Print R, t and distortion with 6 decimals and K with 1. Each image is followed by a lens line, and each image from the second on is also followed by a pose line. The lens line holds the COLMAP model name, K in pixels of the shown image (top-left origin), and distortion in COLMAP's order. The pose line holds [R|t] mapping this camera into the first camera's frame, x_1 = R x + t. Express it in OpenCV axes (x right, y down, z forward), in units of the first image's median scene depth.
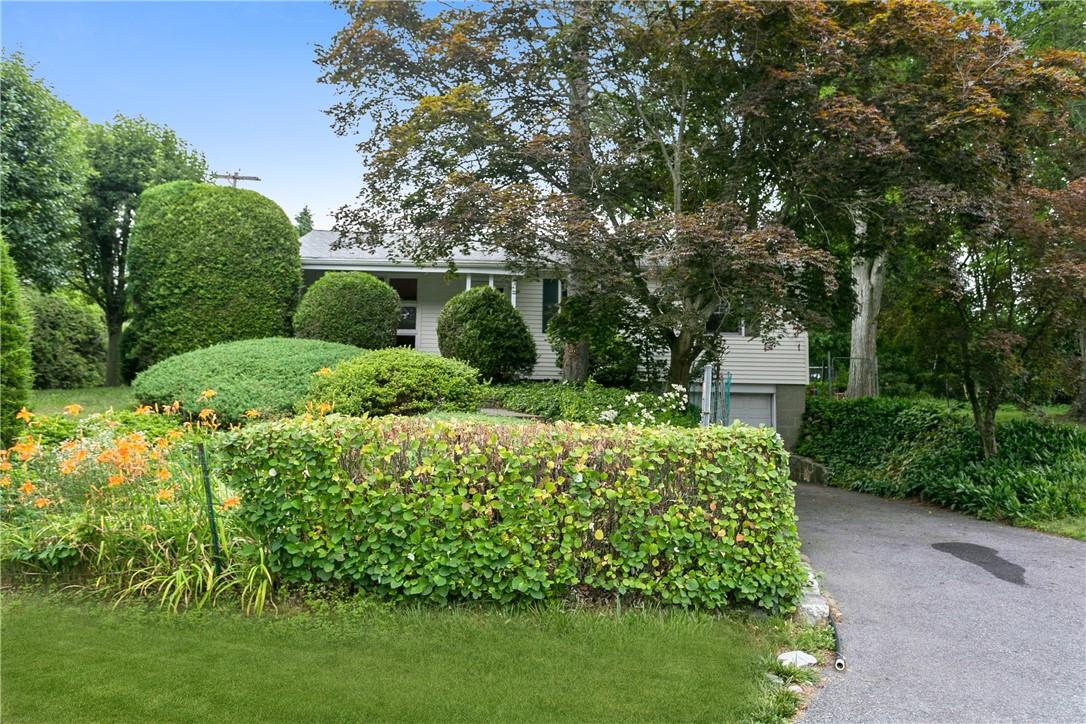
lens RADIAL K [[829.4, 0, 545.6], [0, 829.4, 362.3], [0, 0, 1]] dist [0.009812, -0.012475]
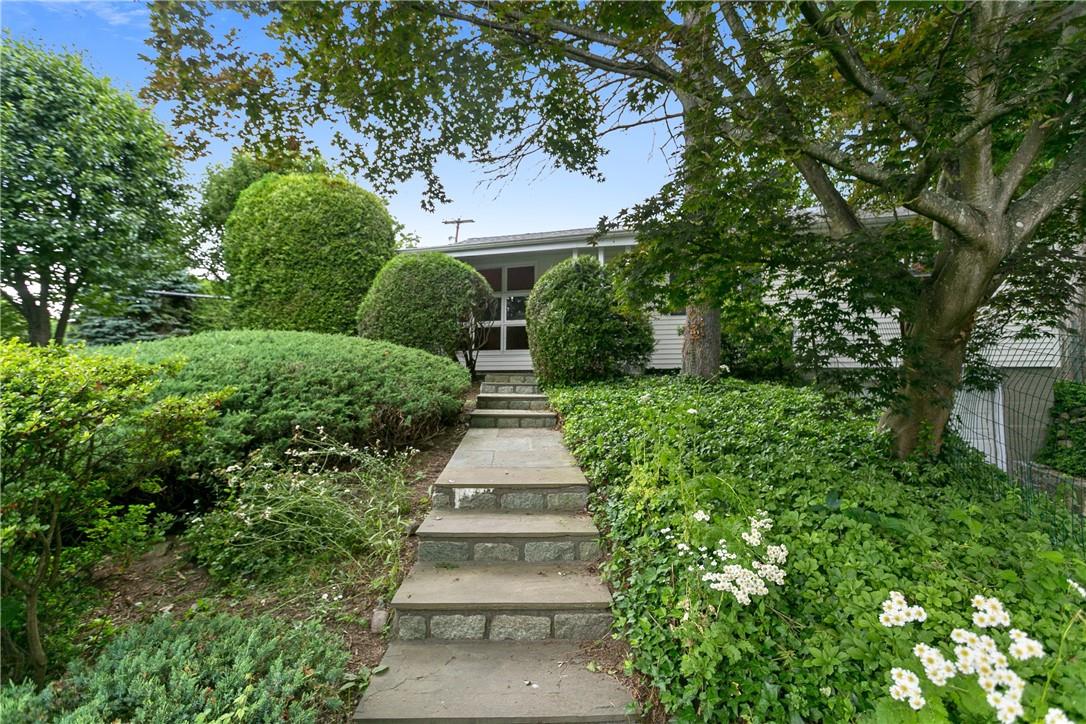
lens RADIAL K [[527.8, 0, 534.1], [0, 527.8, 357.3], [0, 0, 1]] dist [-0.005936, 0.000218]
pose [[0.949823, -0.031765, -0.311171, 0.031064], [0.036382, 0.999297, 0.009044, -0.001364], [0.310665, -0.019912, 0.950311, 0.415363]]
